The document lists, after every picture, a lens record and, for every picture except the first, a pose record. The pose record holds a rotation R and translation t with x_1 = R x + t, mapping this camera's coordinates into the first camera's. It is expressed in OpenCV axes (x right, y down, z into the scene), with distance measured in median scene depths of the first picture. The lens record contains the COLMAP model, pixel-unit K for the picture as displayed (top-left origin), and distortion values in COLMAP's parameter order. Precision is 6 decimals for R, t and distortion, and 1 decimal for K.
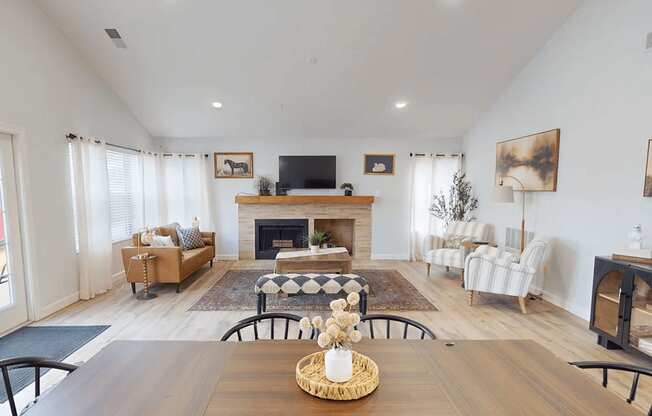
lens RADIAL K [[386.2, 0, 308.4], [0, 386.2, 229.4], [0, 0, 1]] dist [0.026641, -0.001024]
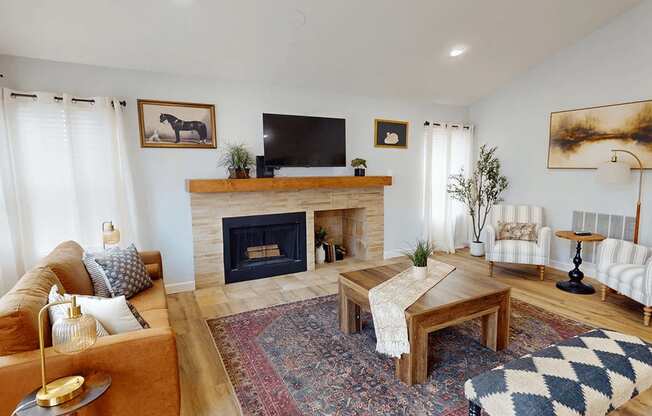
lens RADIAL K [[355.1, 0, 355.5], [0, 355.1, 212.4], [0, 0, 1]] dist [-0.004949, -0.000540]
pose [[0.866819, -0.066574, 0.494159, -0.234318], [0.054916, 0.997764, 0.038090, -0.045496], [-0.495590, -0.005880, 0.868537, 0.429151]]
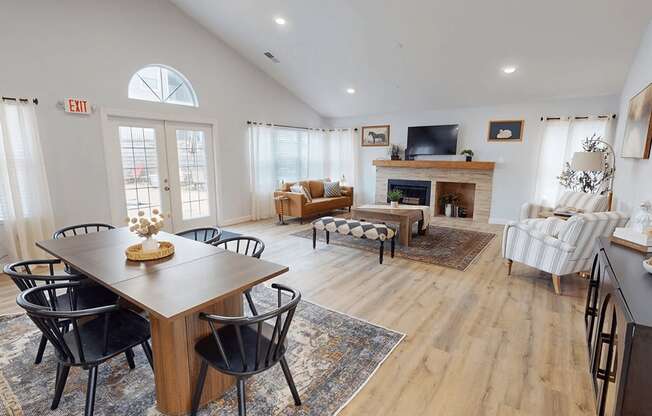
lens RADIAL K [[314.6, 0, 324.4], [0, 314.6, 206.8], [0, 0, 1]] dist [0.011839, -0.000164]
pose [[0.809586, 0.100860, -0.578272, 0.298809], [-0.067064, 0.994570, 0.079579, -0.004388], [0.583158, -0.025645, 0.811954, 0.049019]]
